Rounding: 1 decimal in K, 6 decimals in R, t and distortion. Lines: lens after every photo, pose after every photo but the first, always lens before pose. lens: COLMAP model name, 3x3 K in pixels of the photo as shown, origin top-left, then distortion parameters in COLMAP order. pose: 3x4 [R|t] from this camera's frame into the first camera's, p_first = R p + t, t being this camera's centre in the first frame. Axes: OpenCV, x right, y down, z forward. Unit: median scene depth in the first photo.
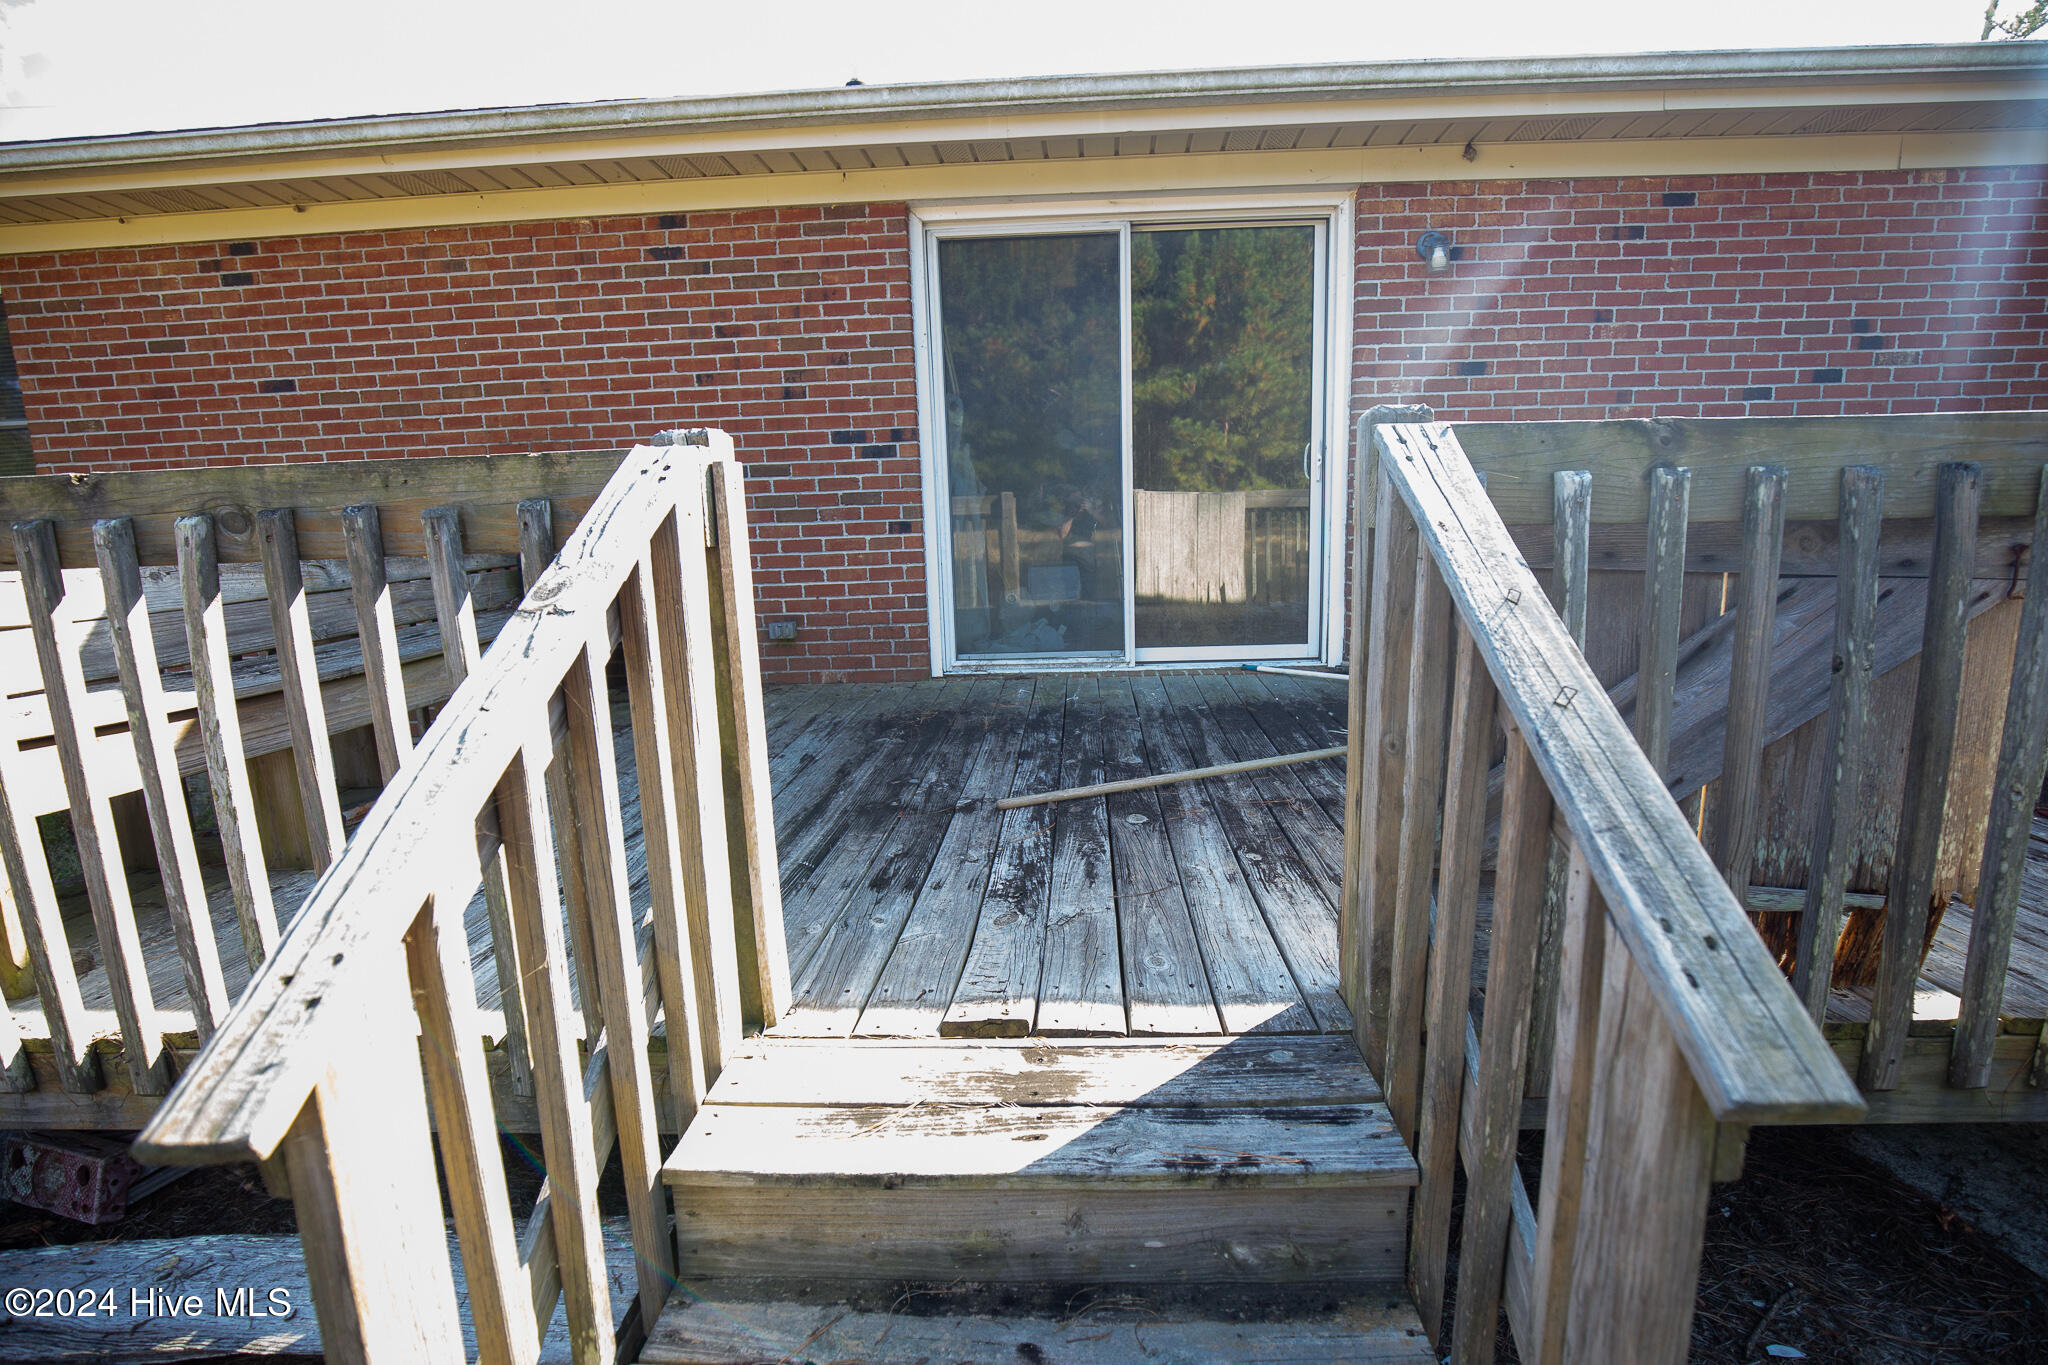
lens RADIAL K [[948.2, 0, 1032.0], [0, 948.2, 679.6], [0, 0, 1]] dist [-0.030457, 0.006933]
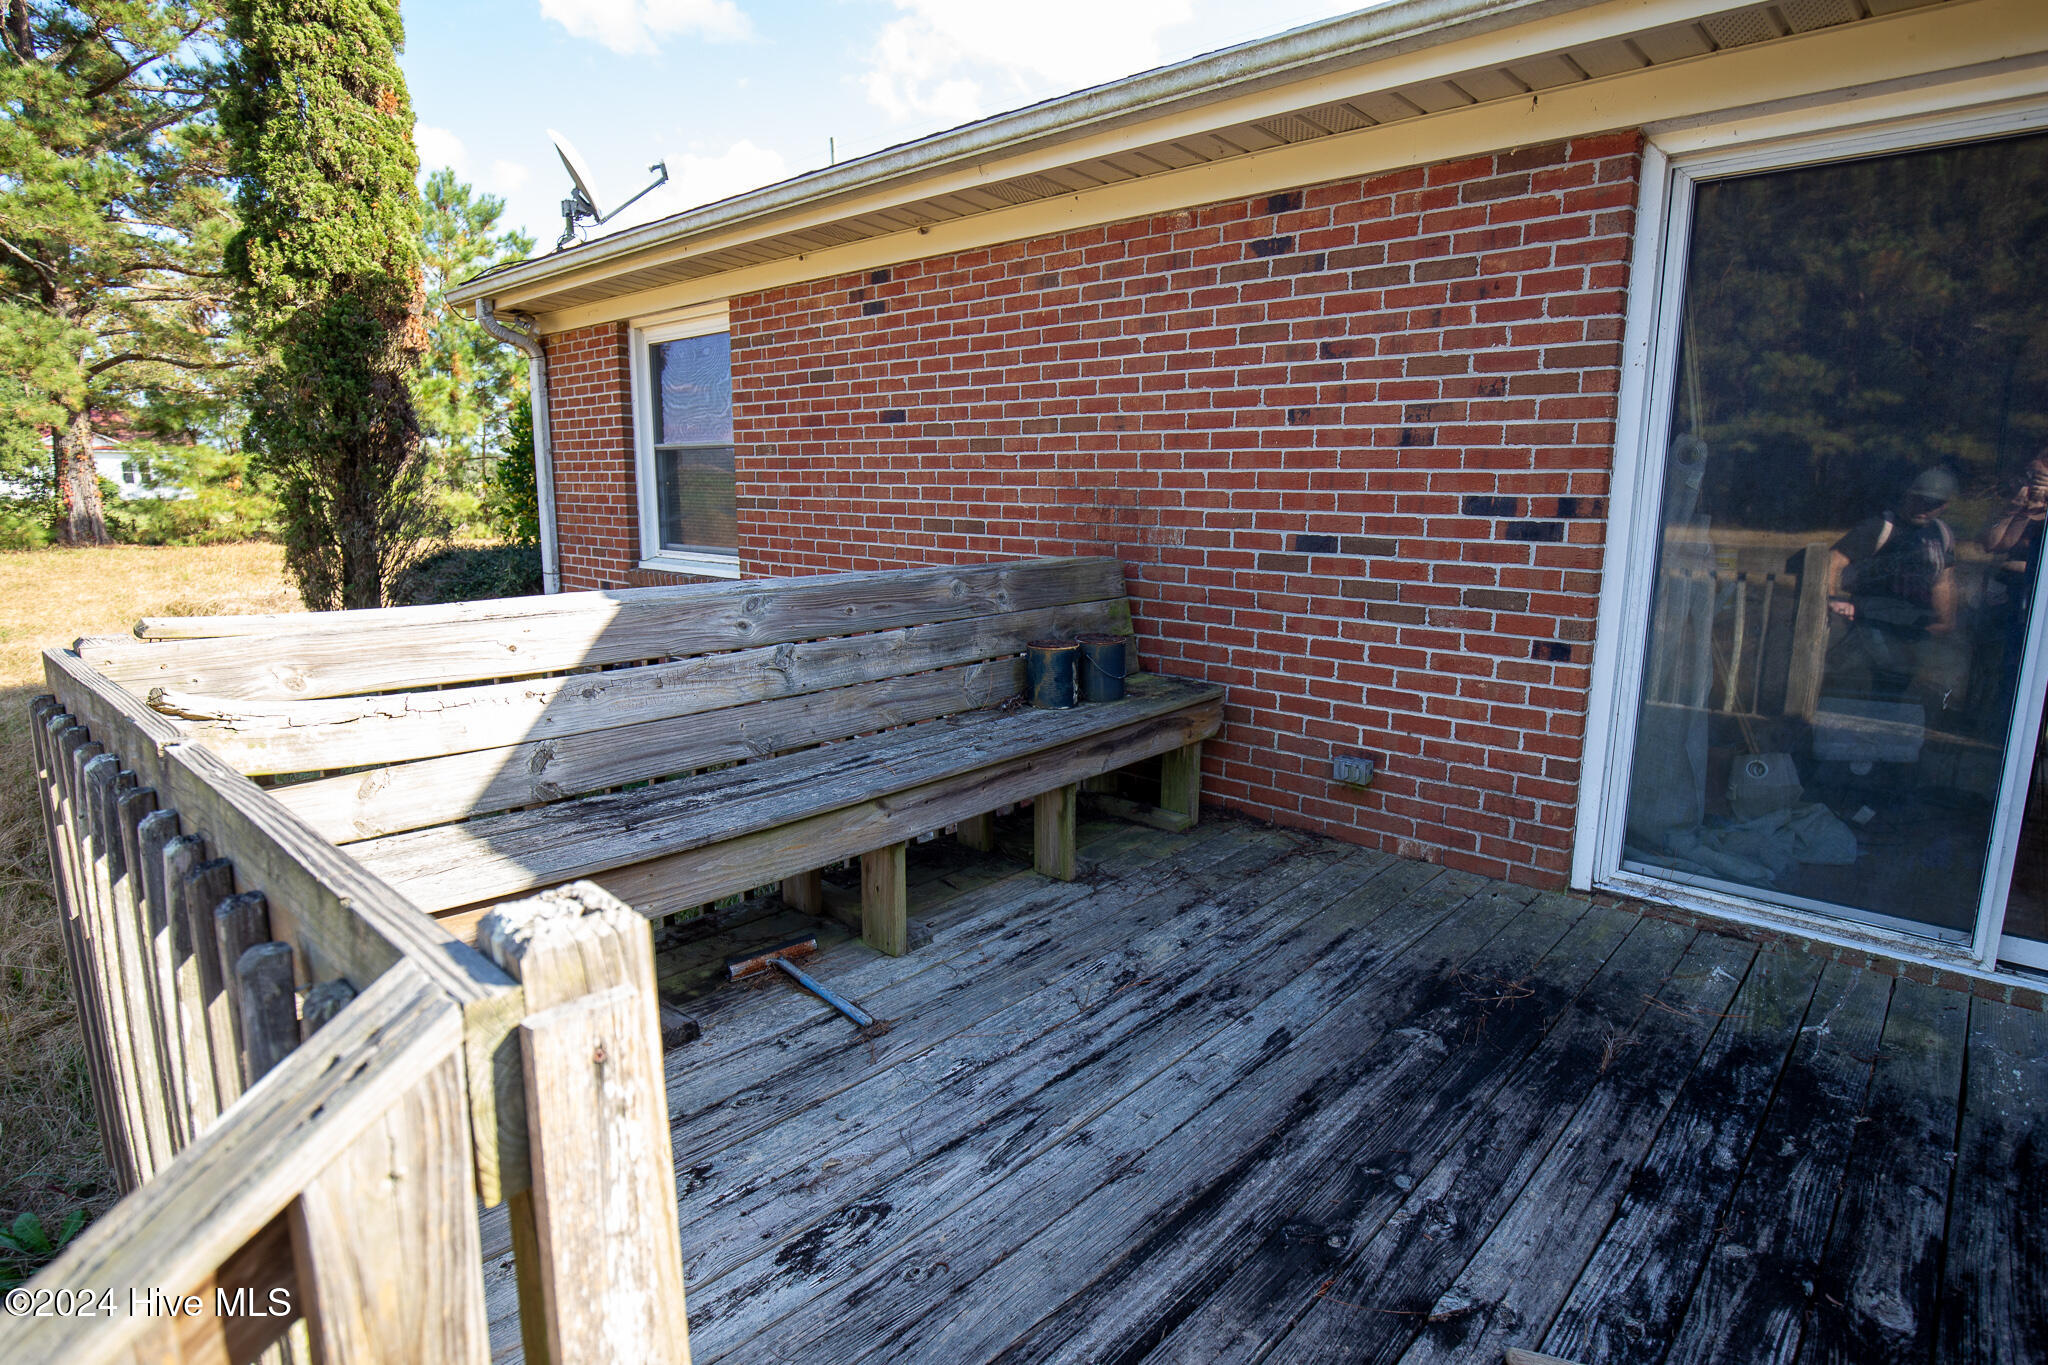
lens RADIAL K [[1086.6, 0, 1032.2], [0, 1086.6, 689.5], [0, 0, 1]] dist [-0.012033, 0.000504]
pose [[0.775921, 0.152080, -0.612225, 0.039493], [-0.143983, 0.987583, 0.062839, -0.133617], [0.614179, 0.039392, 0.788183, 0.220687]]
